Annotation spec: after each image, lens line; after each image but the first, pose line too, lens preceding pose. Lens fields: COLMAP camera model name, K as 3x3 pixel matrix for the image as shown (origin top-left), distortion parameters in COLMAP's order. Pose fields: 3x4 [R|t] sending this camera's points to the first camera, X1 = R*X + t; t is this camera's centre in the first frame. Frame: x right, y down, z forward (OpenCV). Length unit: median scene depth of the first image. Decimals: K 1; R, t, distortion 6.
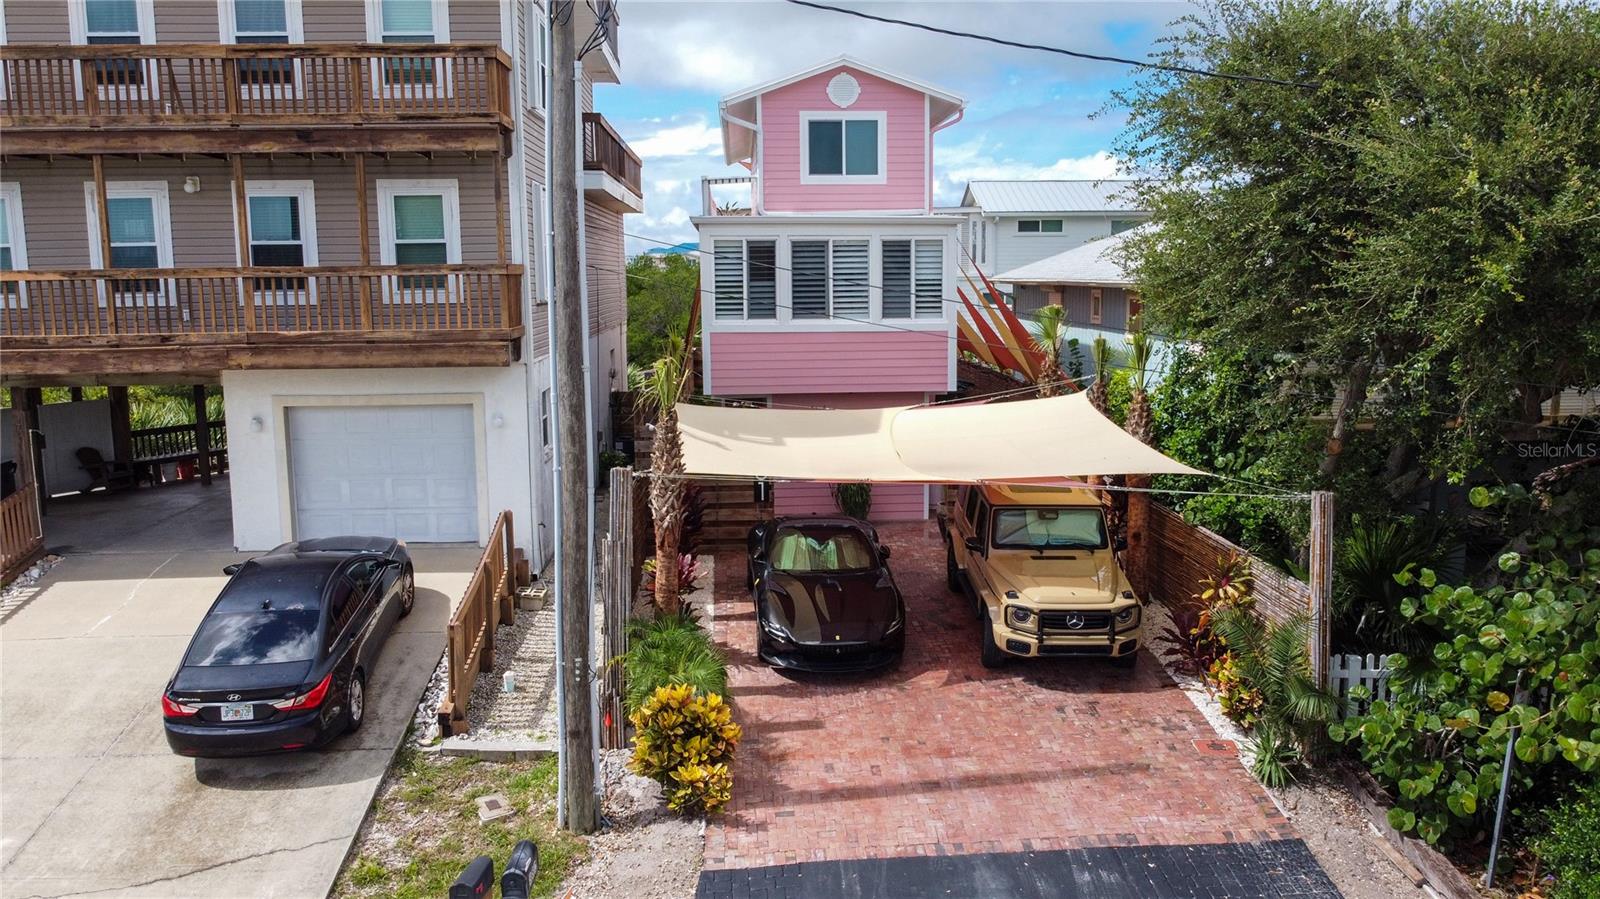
lens RADIAL K [[1212.7, 0, 806.1], [0, 1212.7, 446.7], [0, 0, 1]] dist [0.001135, -0.006307]
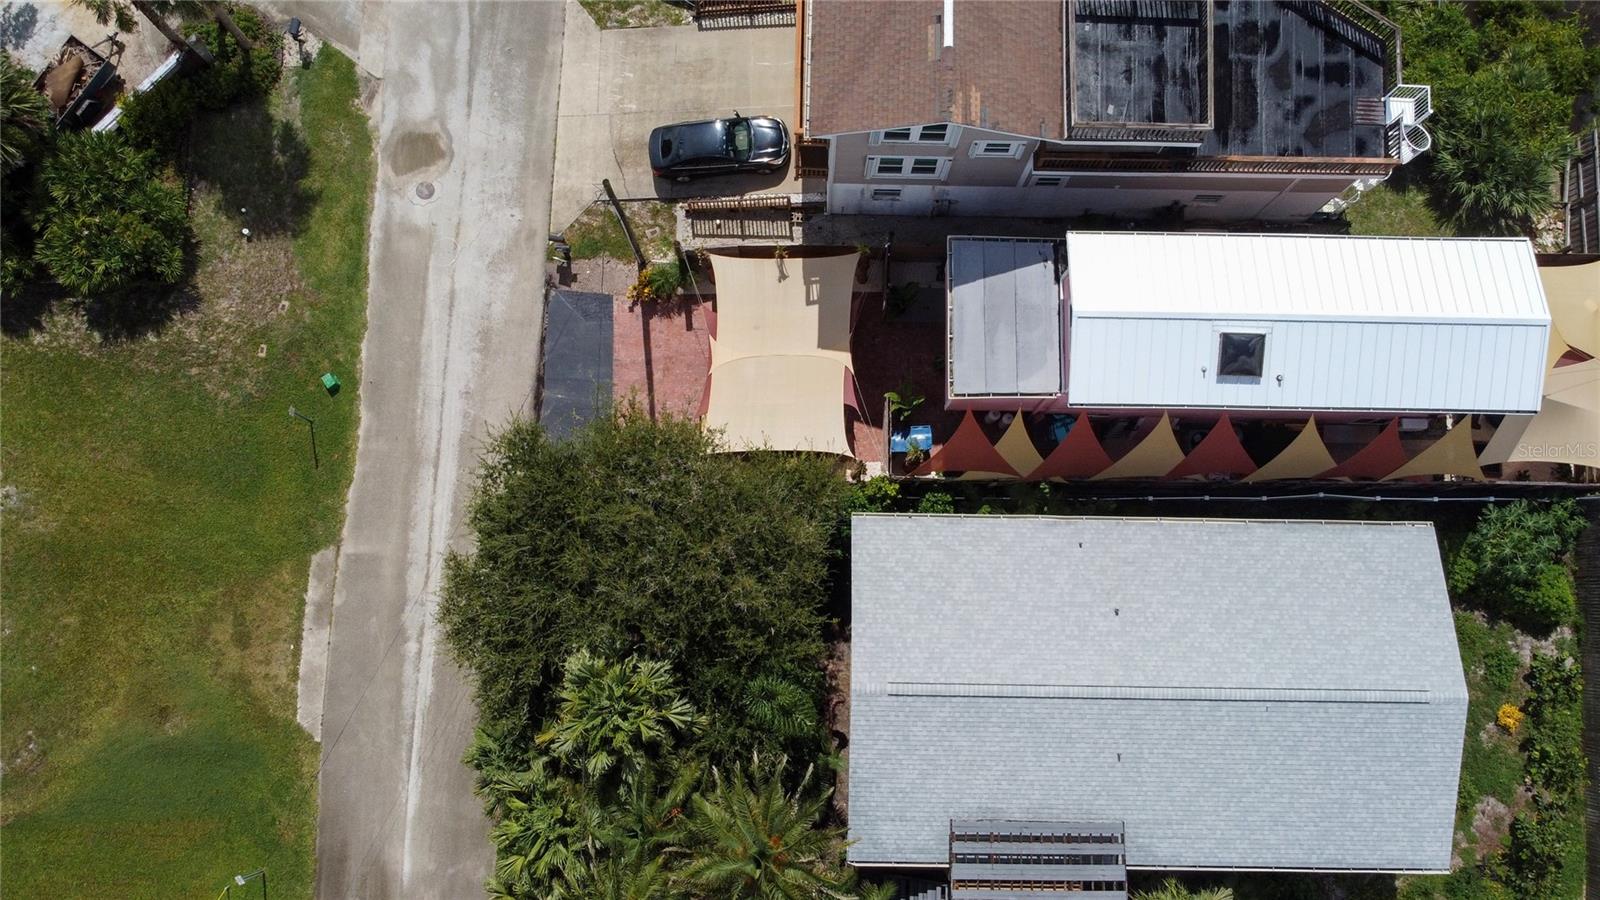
lens RADIAL K [[1384.7, 0, 815.1], [0, 1384.7, 438.5], [0, 0, 1]] dist [-0.012998, 0.009412]
pose [[-0.069520, 0.989443, -0.127160, 0.581174], [-0.150696, 0.115589, 0.981799, -2.650872], [0.986133, 0.087417, 0.141069, 0.735391]]
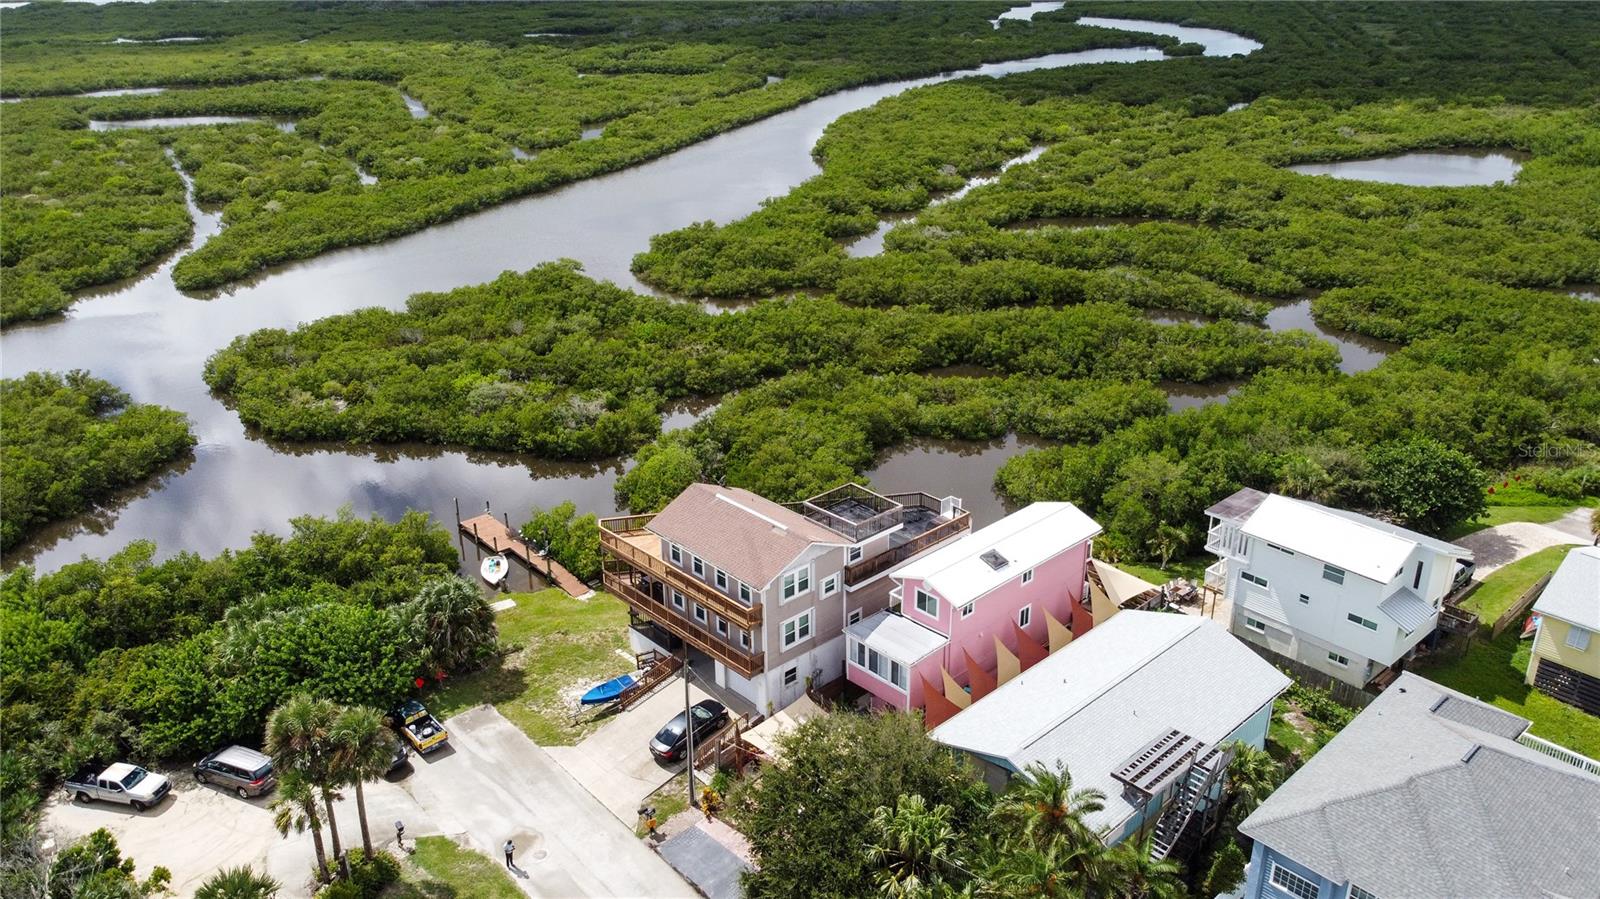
lens RADIAL K [[1212.7, 0, 807.6], [0, 1212.7, 446.9], [0, 0, 1]] dist [0.001135, -0.006307]
pose [[0.644622, 0.302095, -0.702282, 2.443805], [-0.106368, 0.945121, 0.308920, -2.053082], [0.757065, -0.124437, 0.641380, -1.290235]]
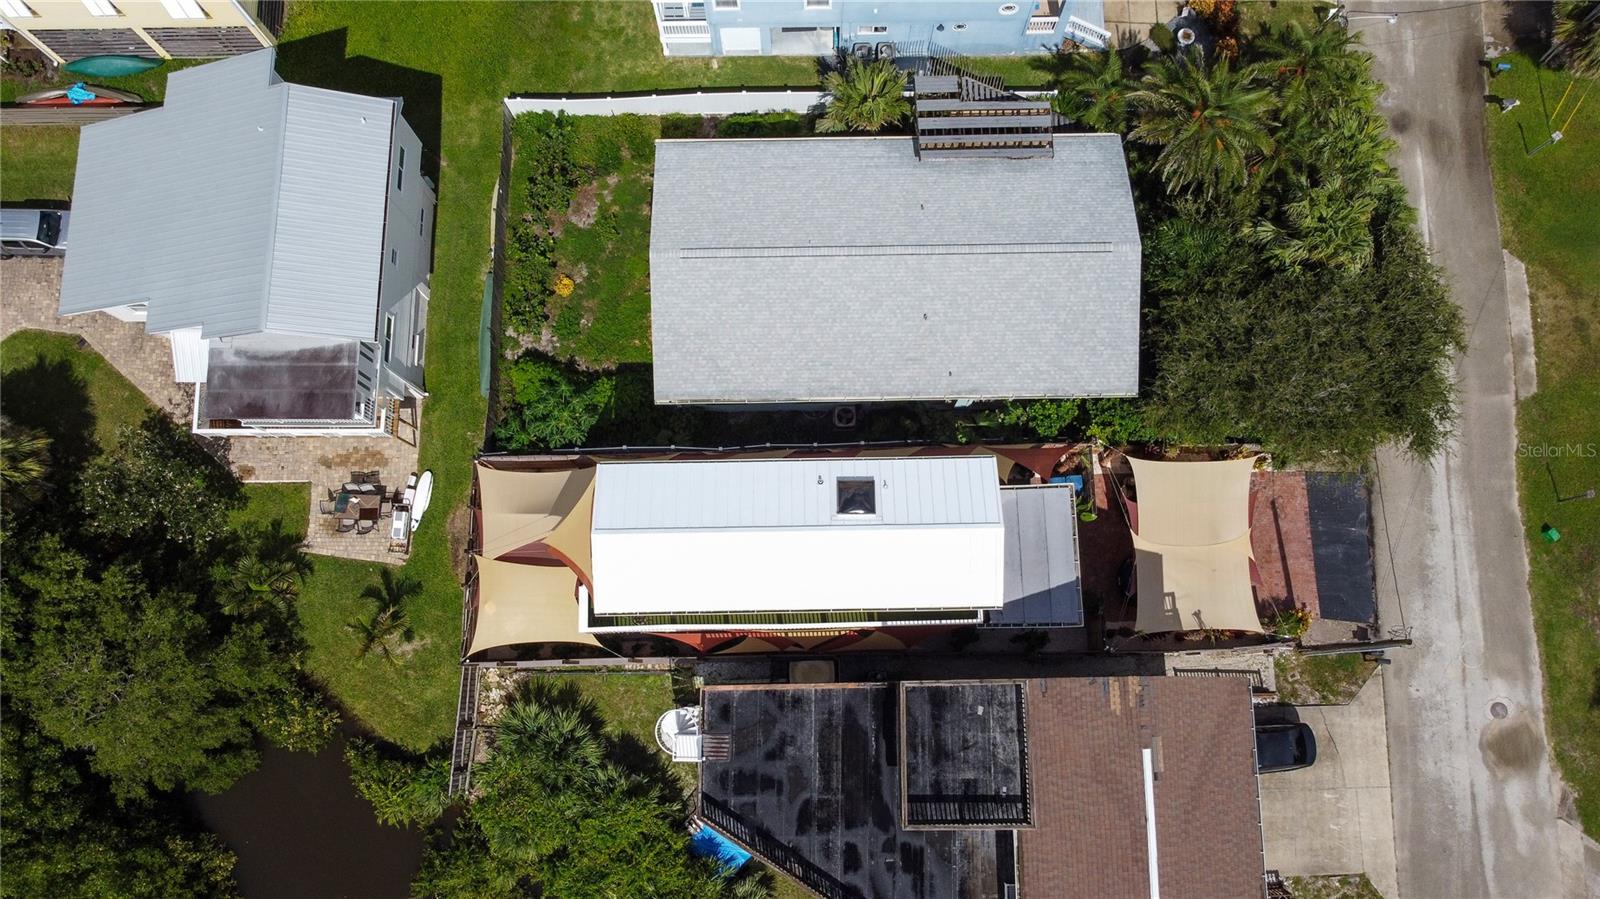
lens RADIAL K [[1212.7, 0, 805.3], [0, 1212.7, 450.4], [0, 0, 1]] dist [0.001135, -0.006307]
pose [[0.039599, -0.980615, 0.191899, -0.272901], [0.140453, 0.195606, 0.970573, -2.846904], [-0.989295, -0.011481, 0.145476, 1.509452]]
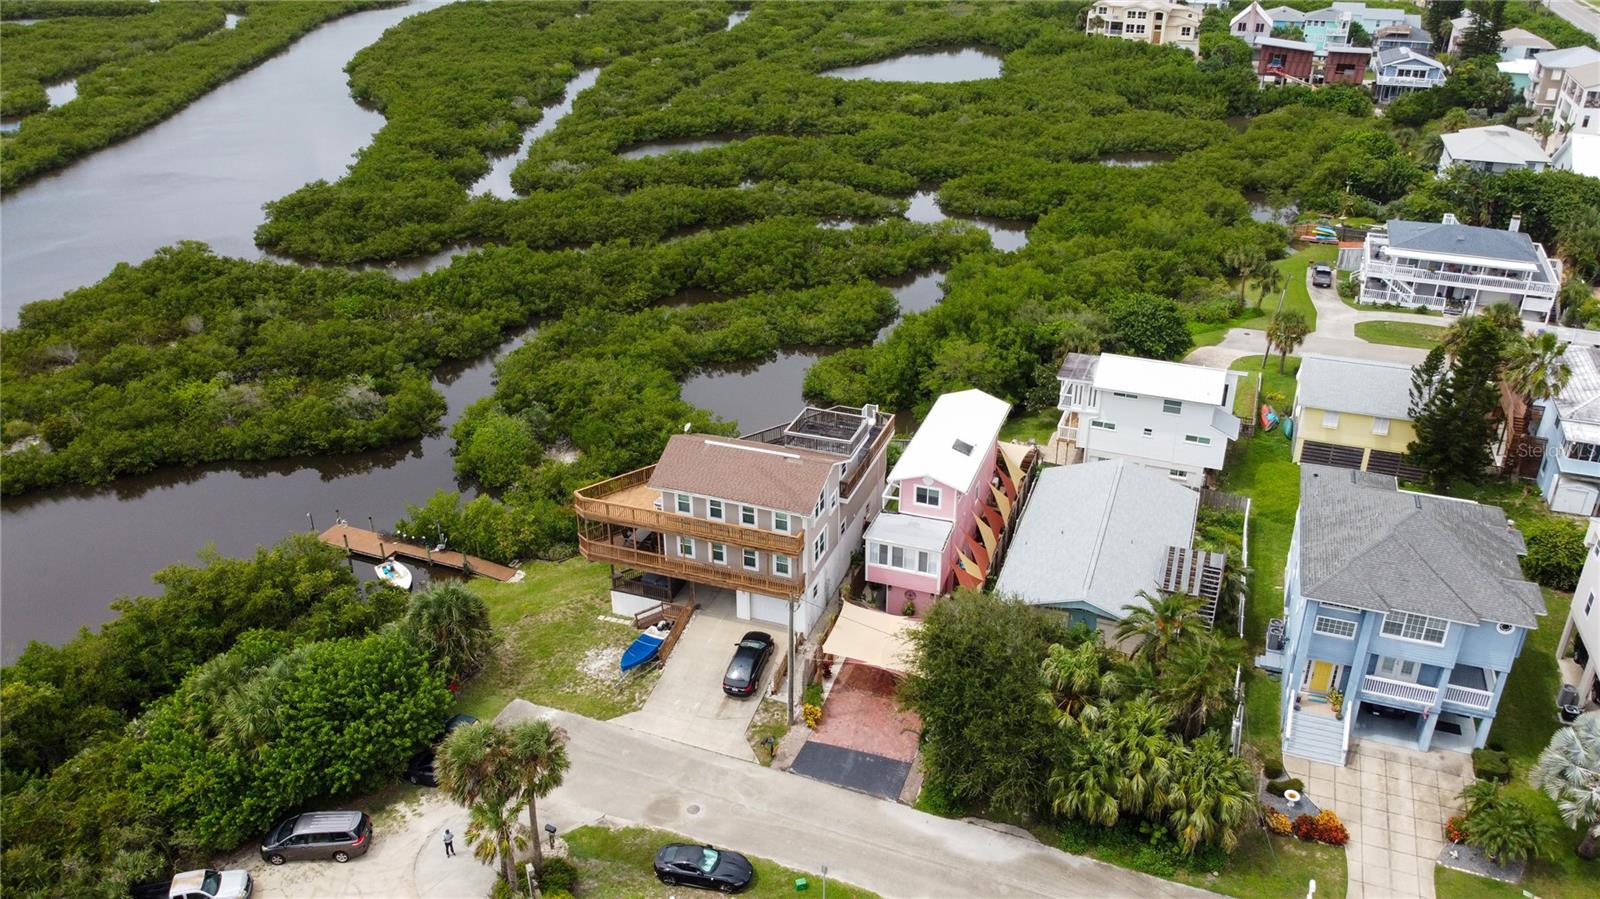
lens RADIAL K [[1212.7, 0, 806.5], [0, 1212.7, 446.4], [0, 0, 1]] dist [0.001135, -0.006307]
pose [[0.920103, 0.182424, -0.346601, 1.157321], [-0.061543, 0.941259, 0.332031, -2.011166], [0.386812, -0.284172, 0.877282, -2.556463]]
